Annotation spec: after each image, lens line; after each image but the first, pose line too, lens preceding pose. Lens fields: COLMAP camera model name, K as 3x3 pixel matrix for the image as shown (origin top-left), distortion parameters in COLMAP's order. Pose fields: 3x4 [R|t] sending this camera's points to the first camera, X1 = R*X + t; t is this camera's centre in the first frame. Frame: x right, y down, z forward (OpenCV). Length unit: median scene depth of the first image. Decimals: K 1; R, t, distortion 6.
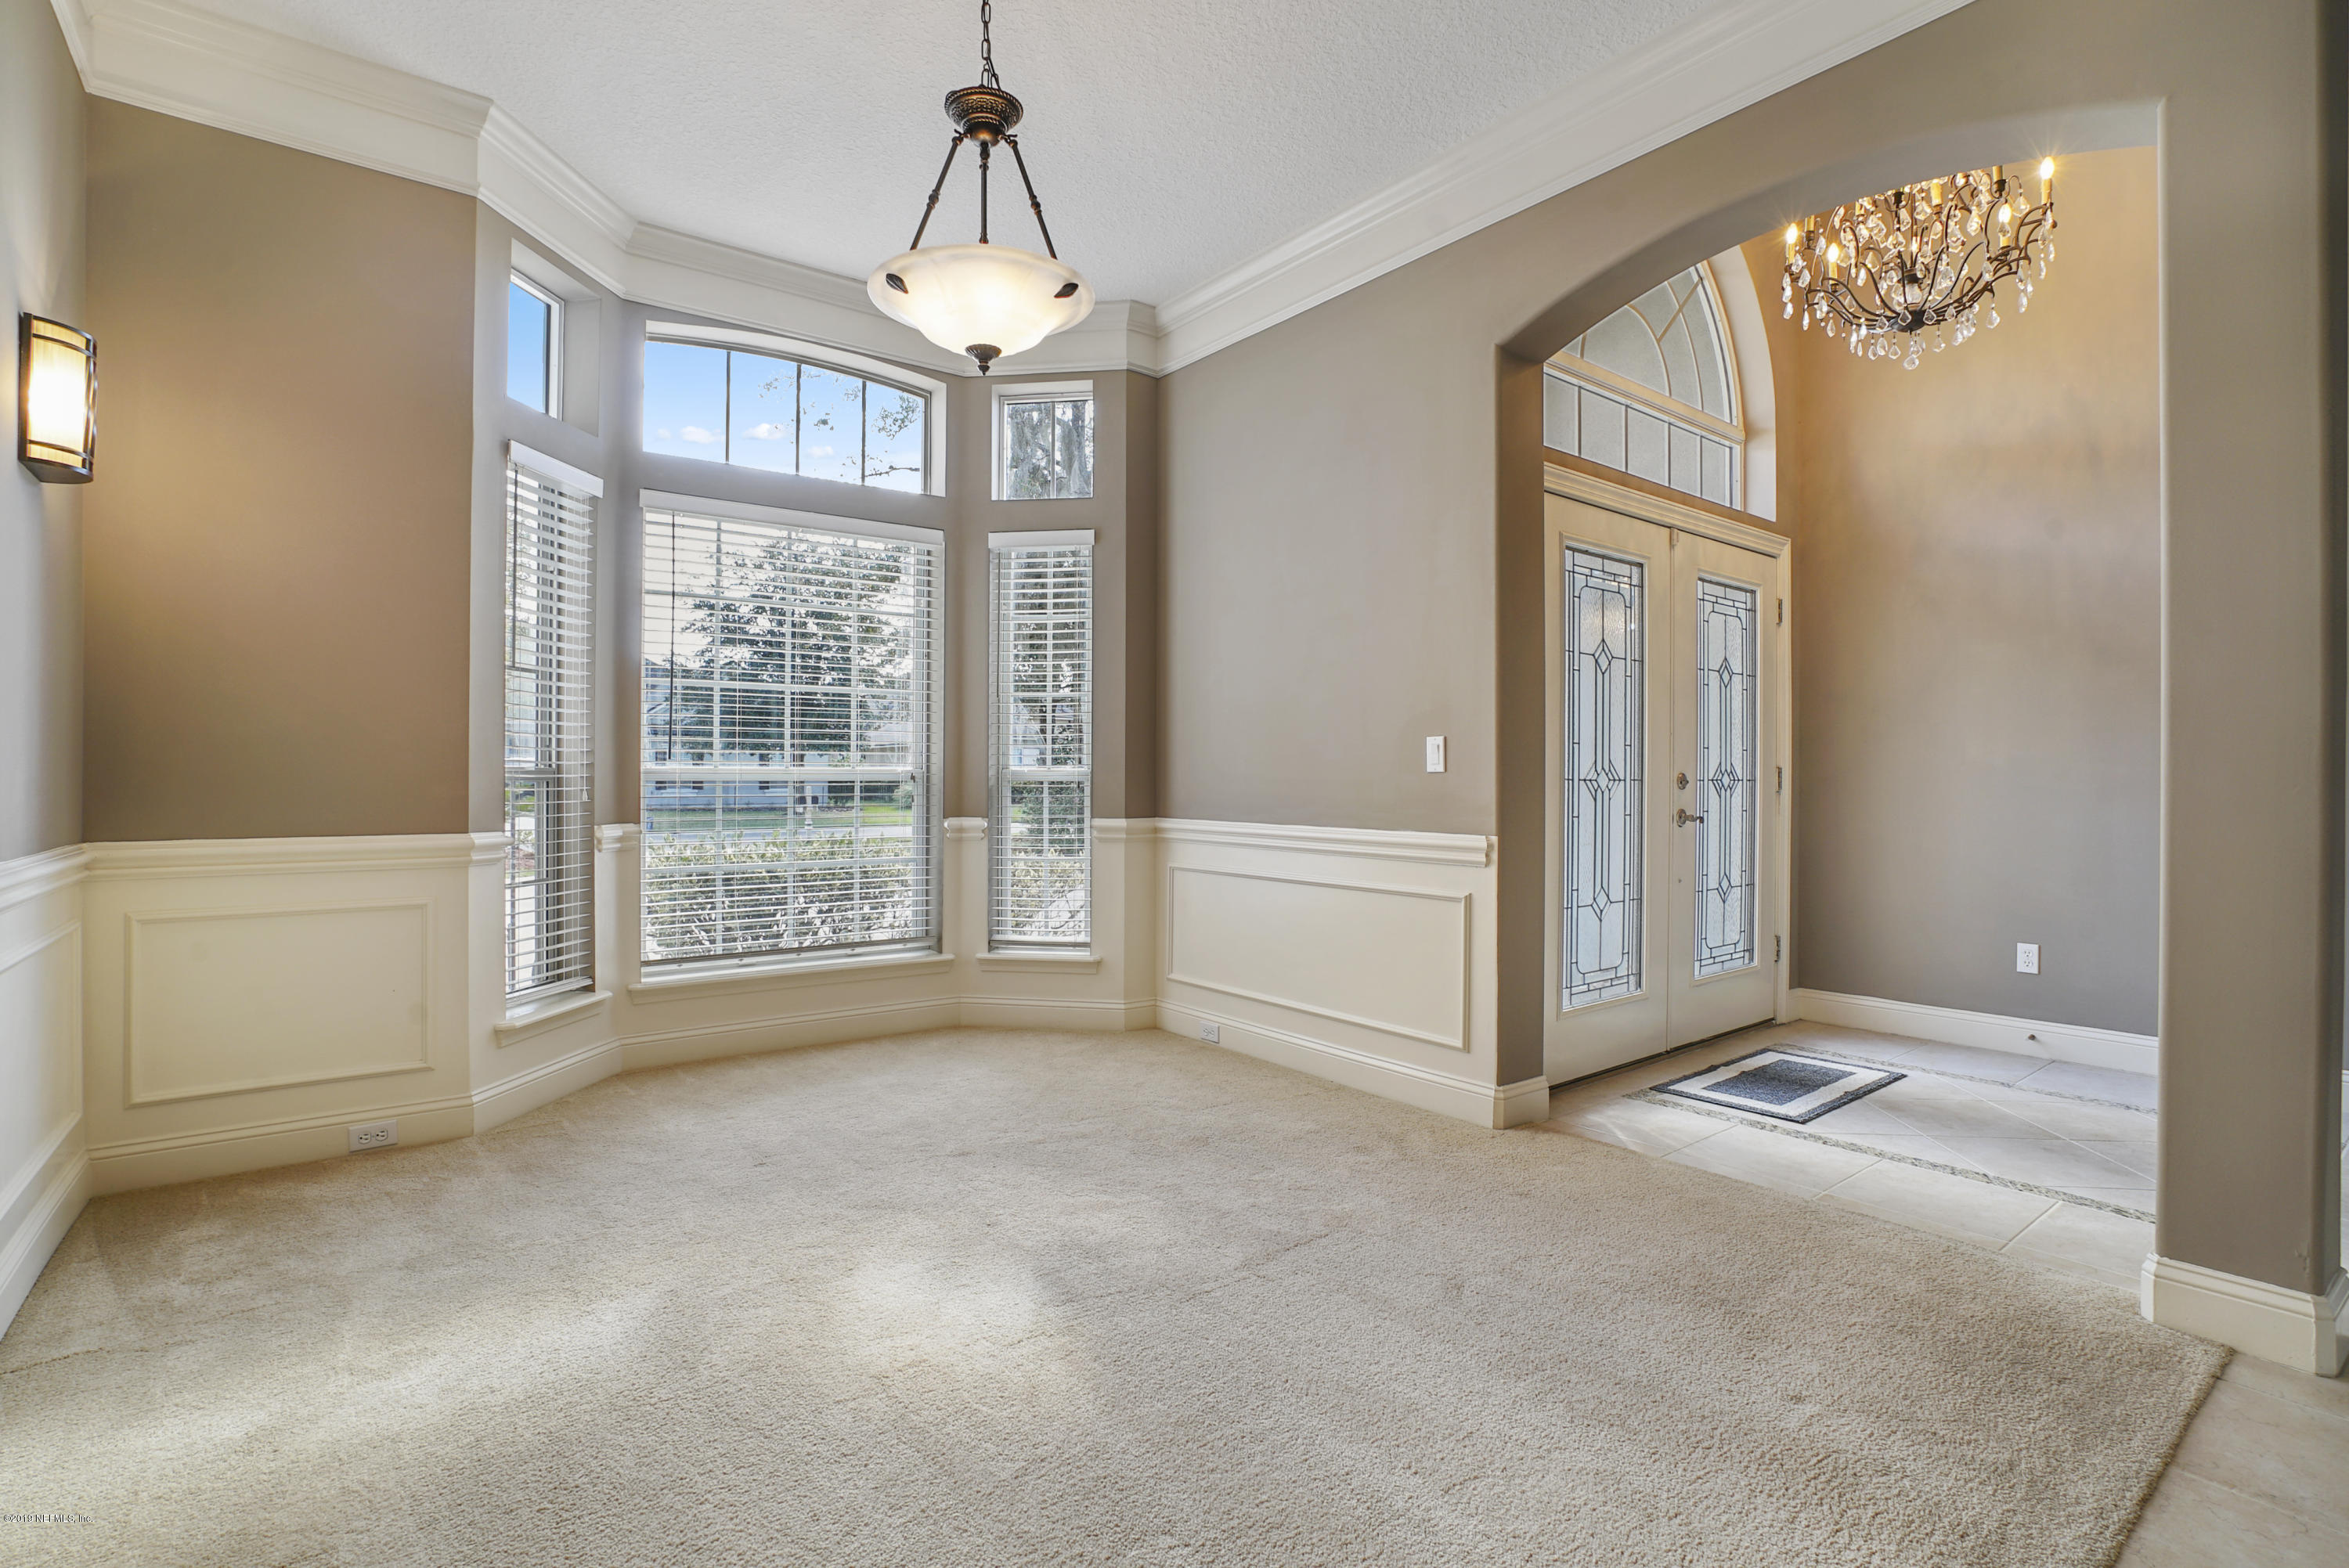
lens RADIAL K [[1115.7, 0, 1171.3], [0, 1115.7, 784.7], [0, 0, 1]] dist [-0.018087, 0.001241]
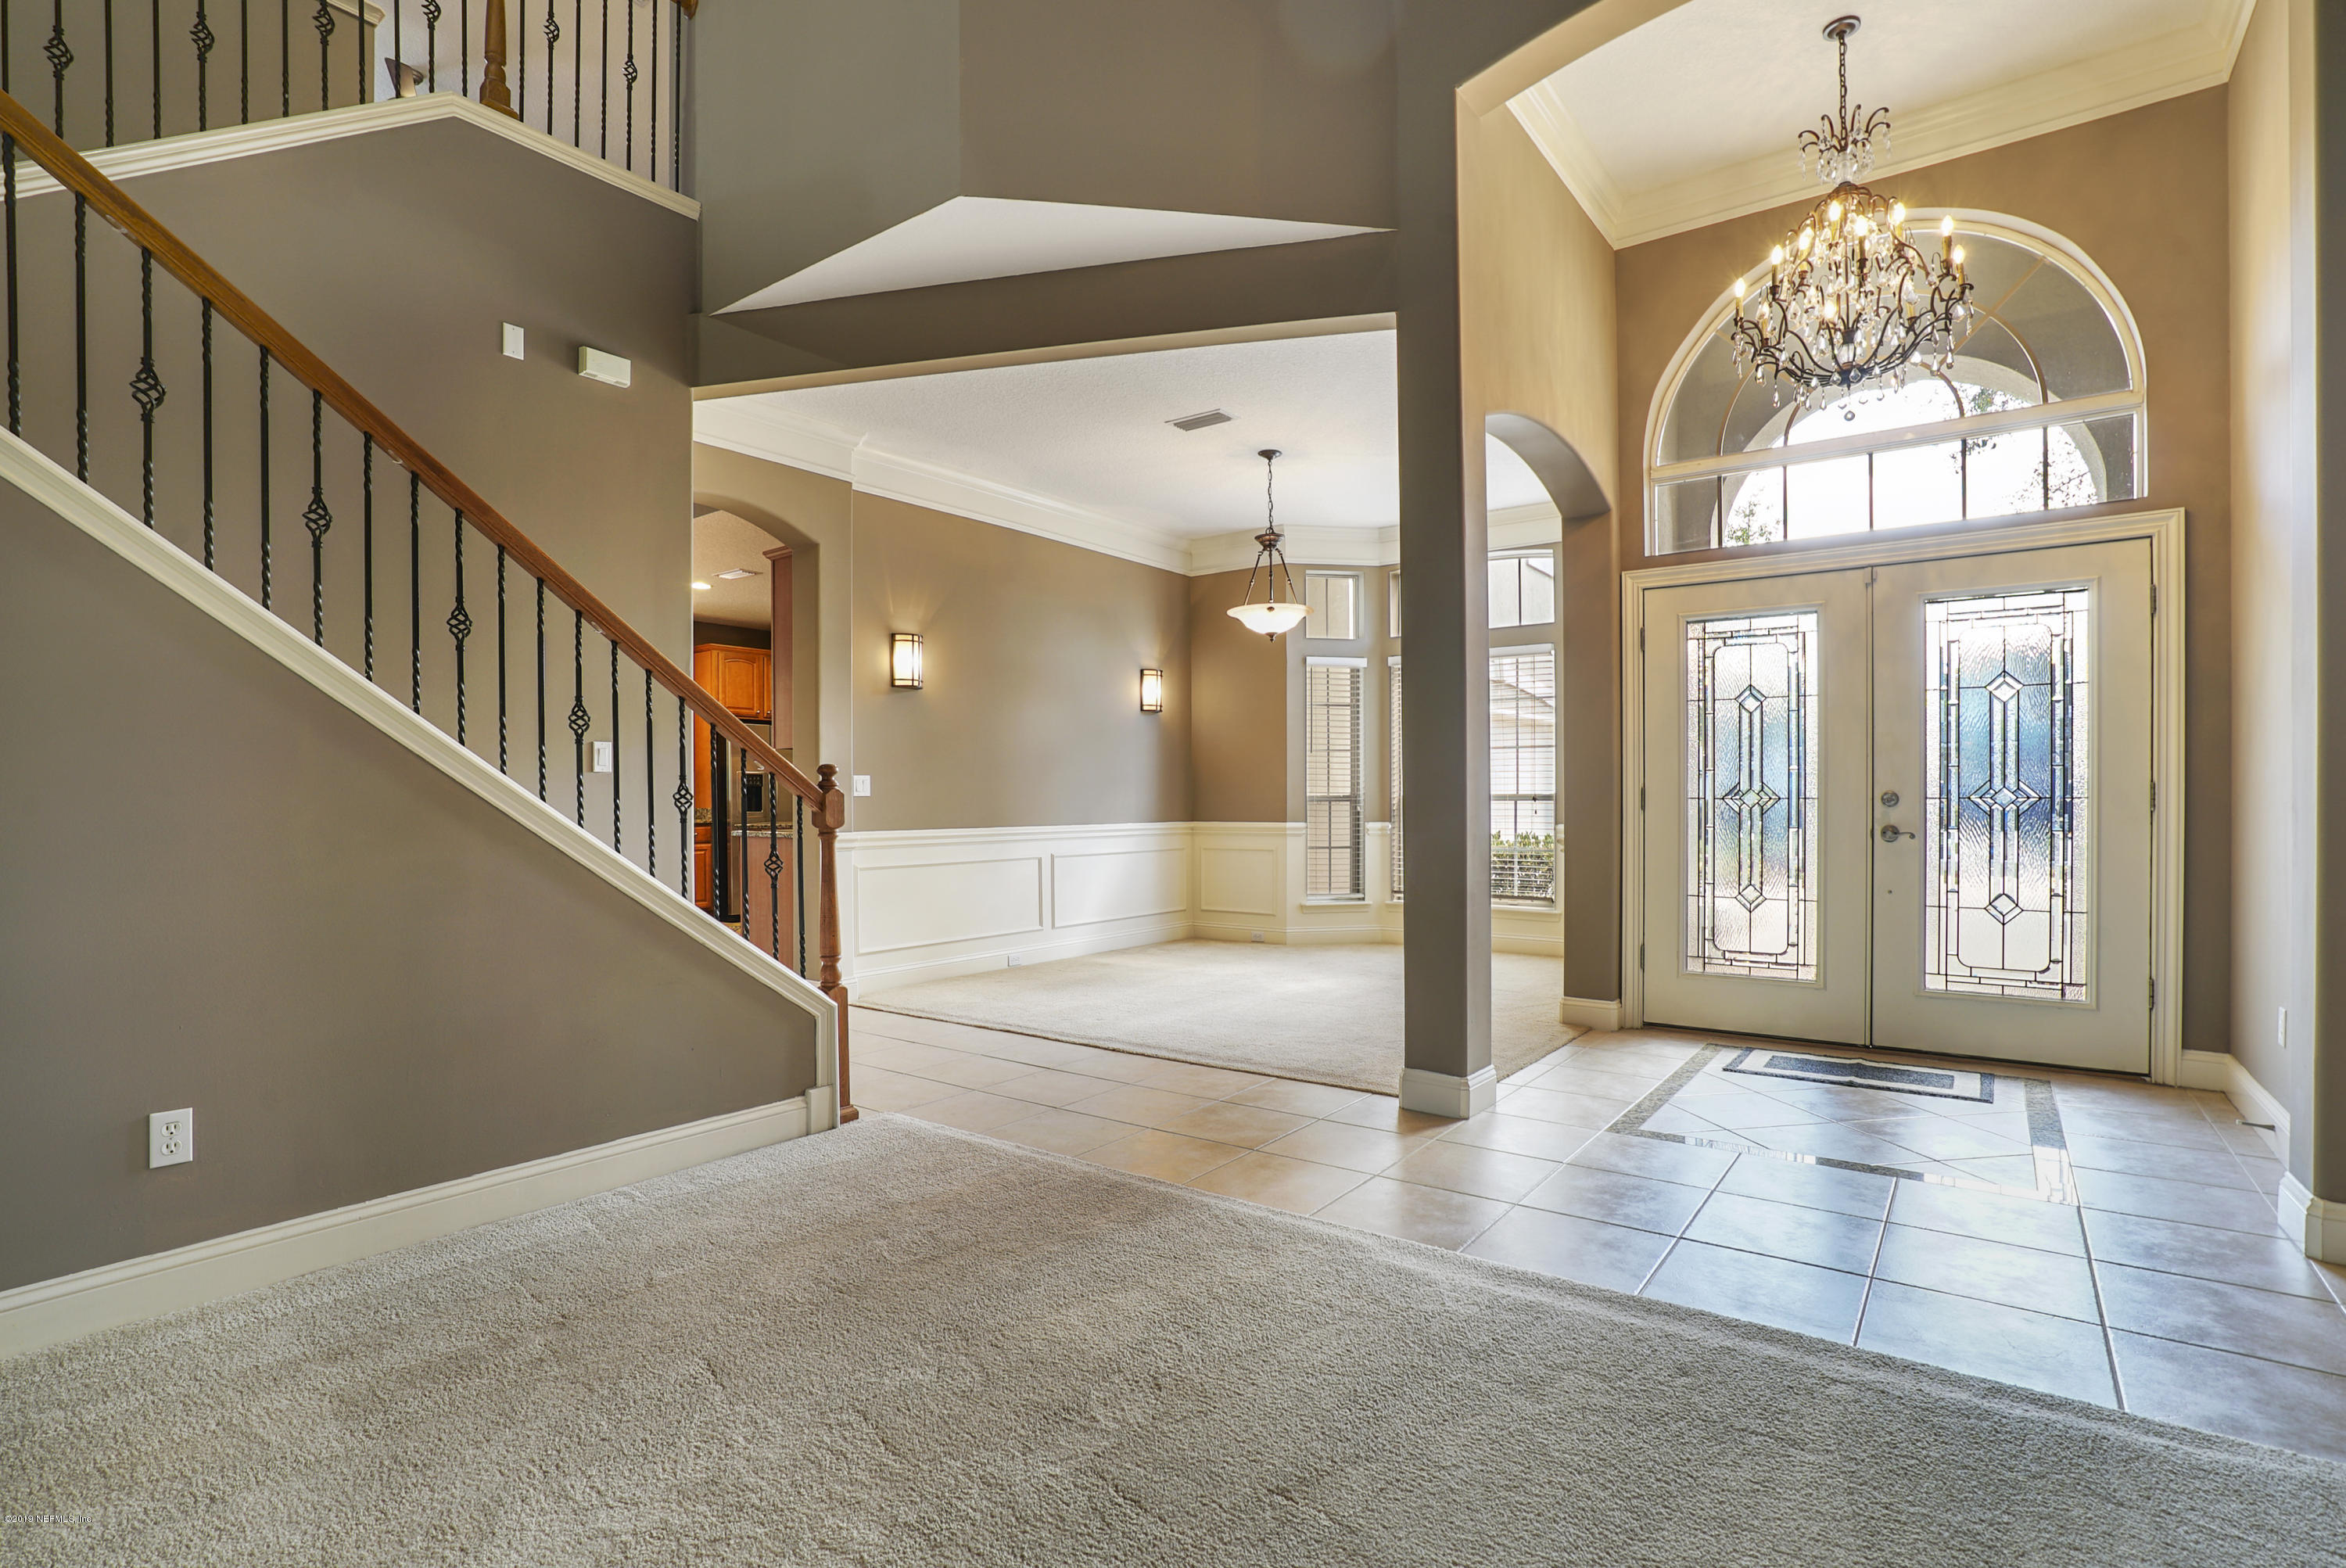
lens RADIAL K [[1114.4, 0, 1166.1], [0, 1114.4, 797.5], [0, 0, 1]] dist [-0.018087, 0.001241]
pose [[0.294077, -0.005235, -0.955767, 1.399803], [-0.003437, 0.999973, -0.006534, 0.005327], [0.955775, 0.005207, 0.294051, 0.011588]]
